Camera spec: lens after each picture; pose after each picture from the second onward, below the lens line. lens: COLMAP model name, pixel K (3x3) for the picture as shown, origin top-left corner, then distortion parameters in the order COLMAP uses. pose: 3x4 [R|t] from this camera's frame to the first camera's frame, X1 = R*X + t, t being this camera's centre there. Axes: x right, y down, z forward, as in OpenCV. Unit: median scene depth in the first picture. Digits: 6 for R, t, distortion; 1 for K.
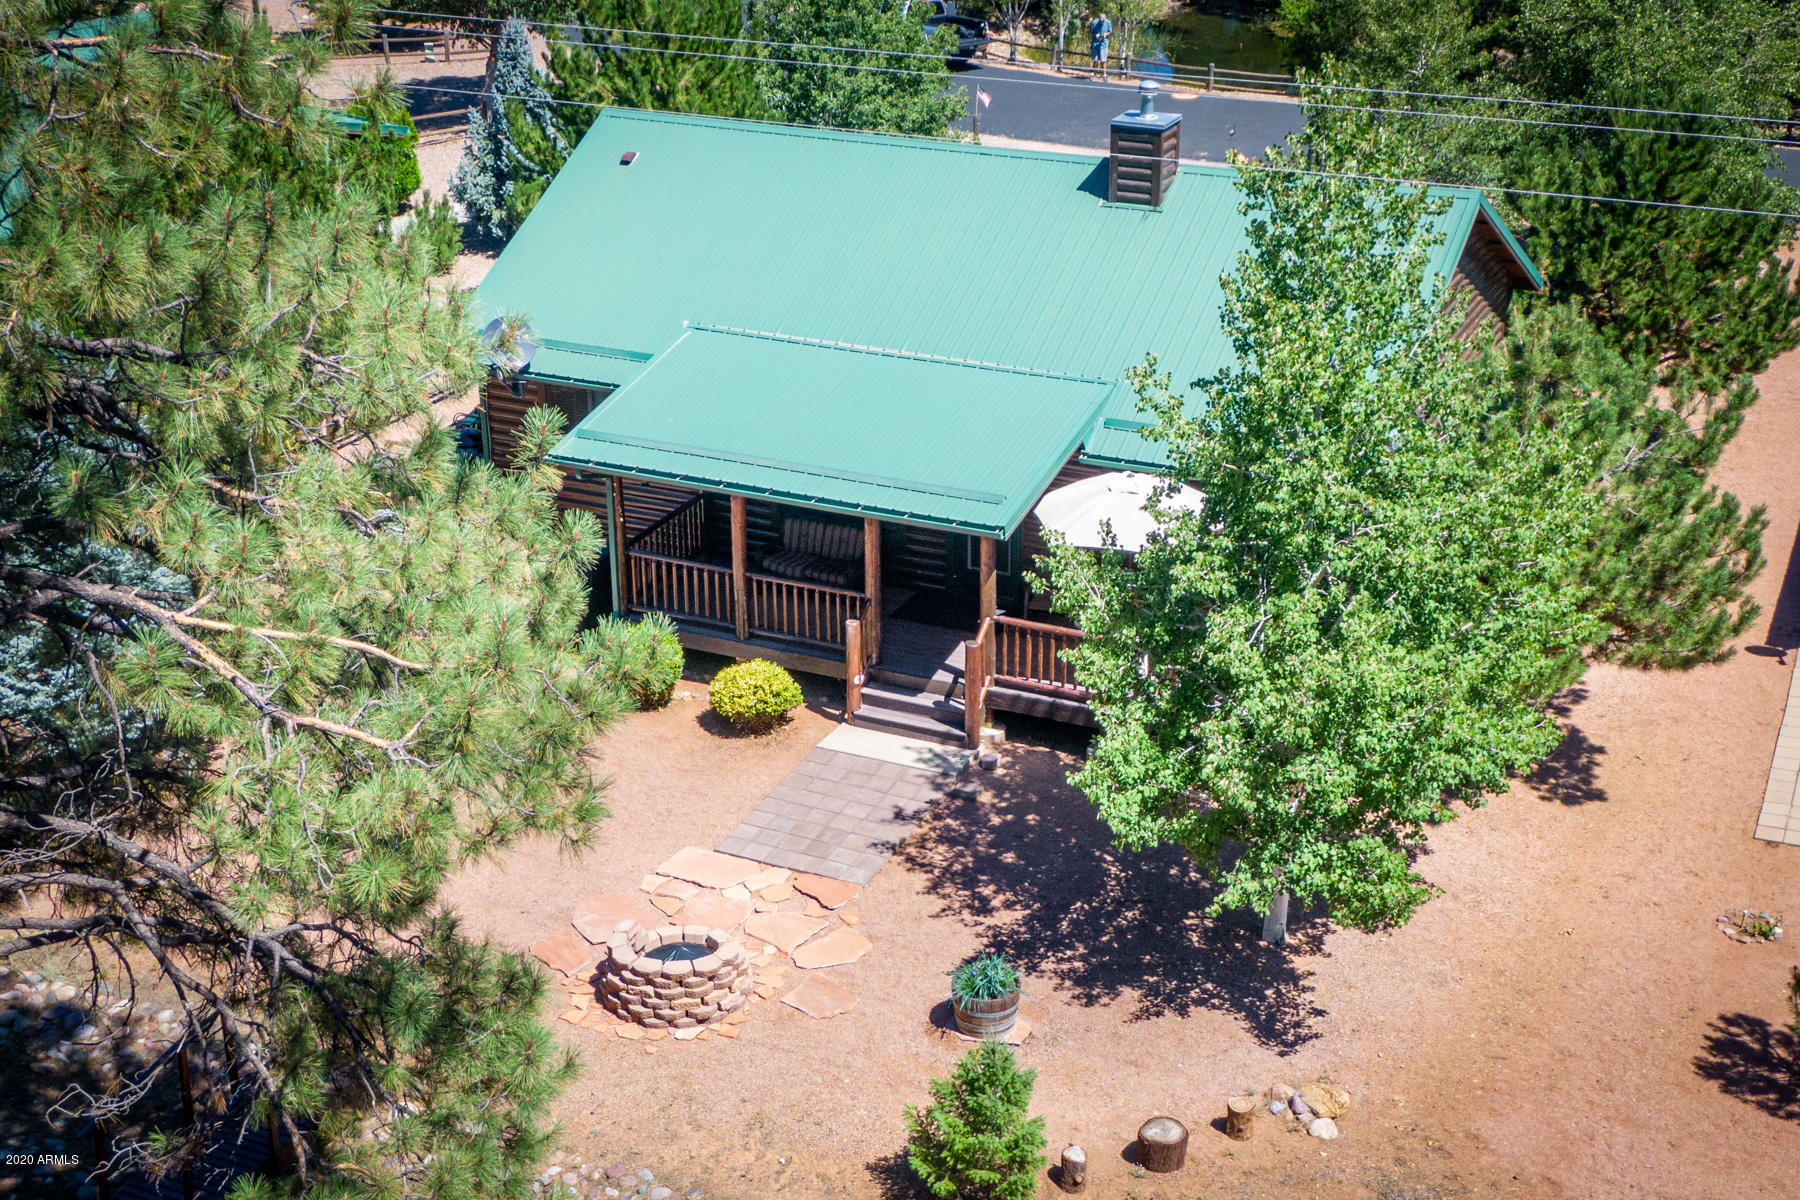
lens RADIAL K [[2359.9, 0, 891.2], [0, 2359.9, 610.5], [0, 0, 1]] dist [0.105828, 0.000000]
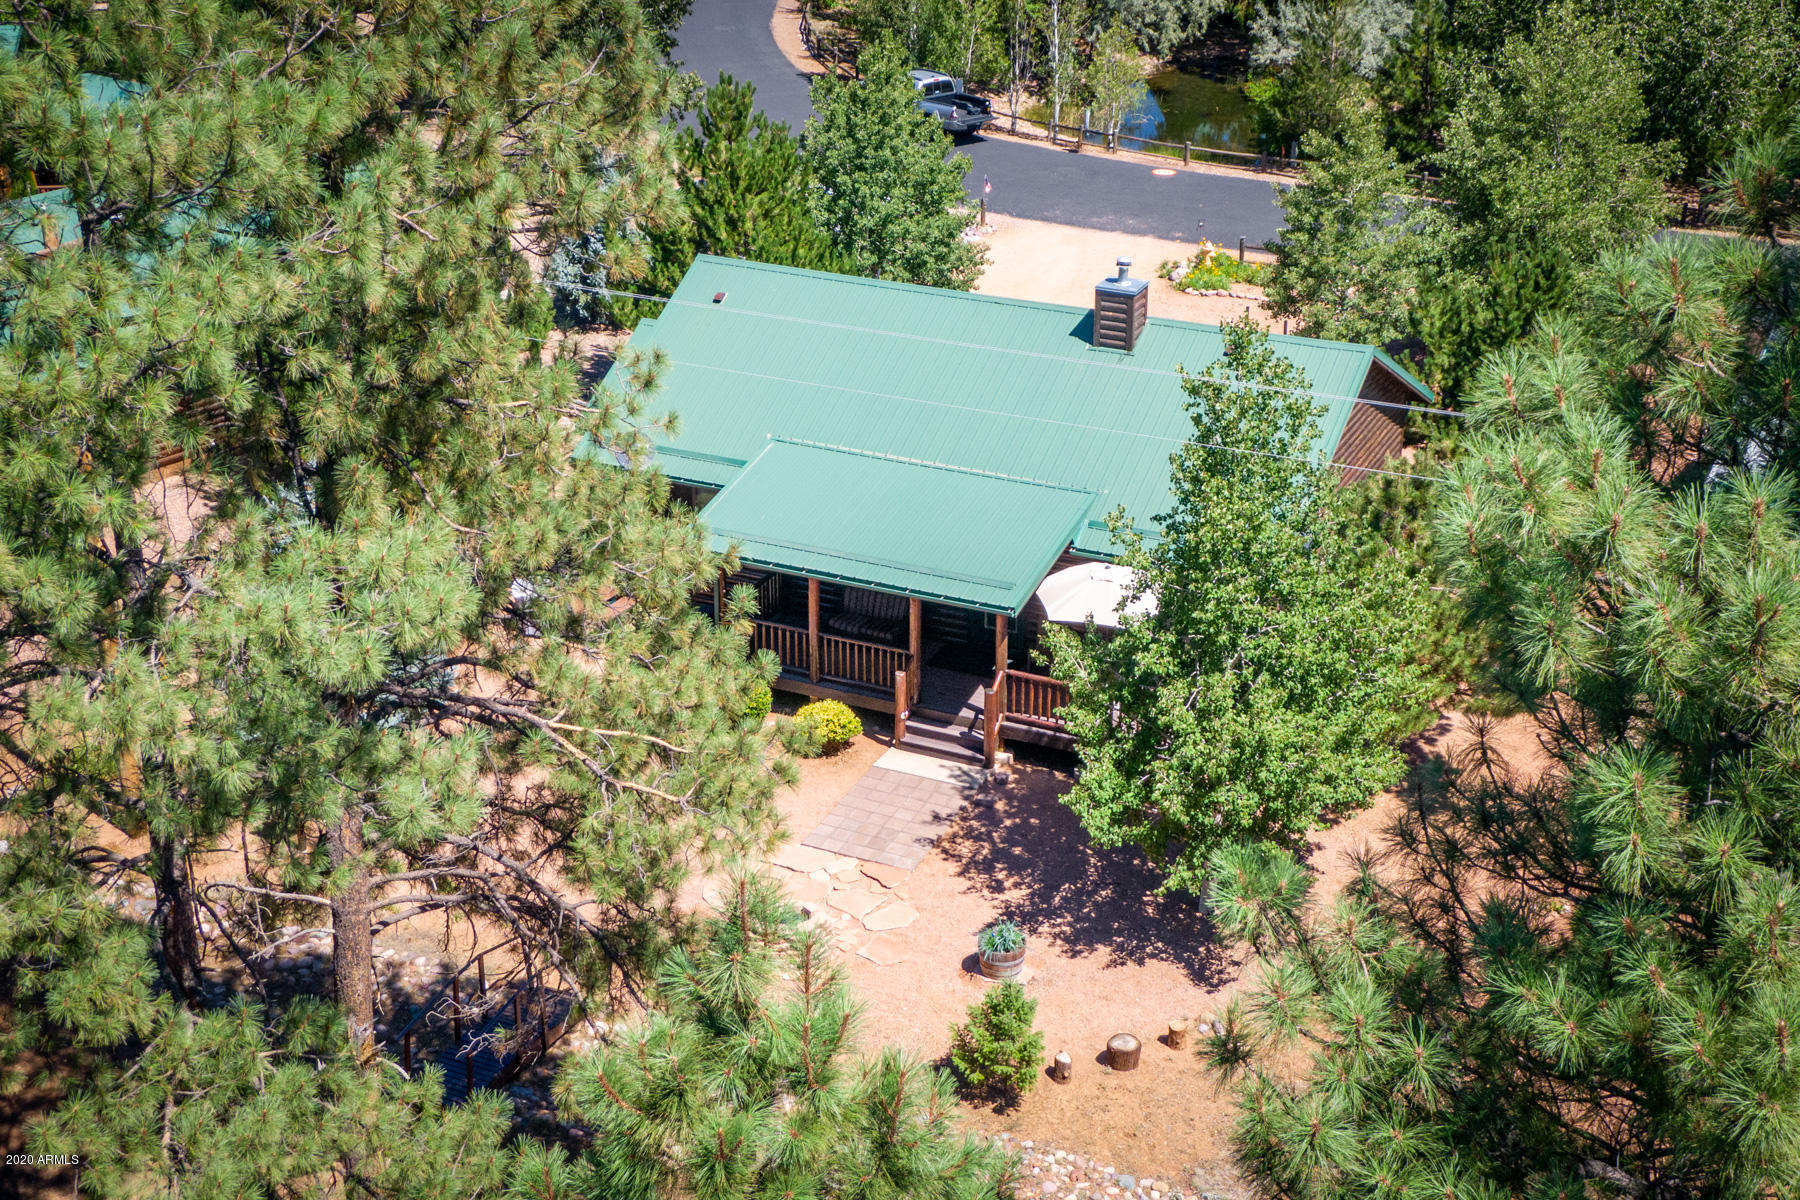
lens RADIAL K [[2438.9, 0, 908.6], [0, 2438.9, 588.2], [0, 0, 1]] dist [0.164435, 0.000000]
pose [[0.999865, 0.007280, 0.014757, -0.036277], [-0.007422, 0.999926, 0.009616, -0.063271], [-0.014686, -0.009725, 0.999845, -0.432540]]
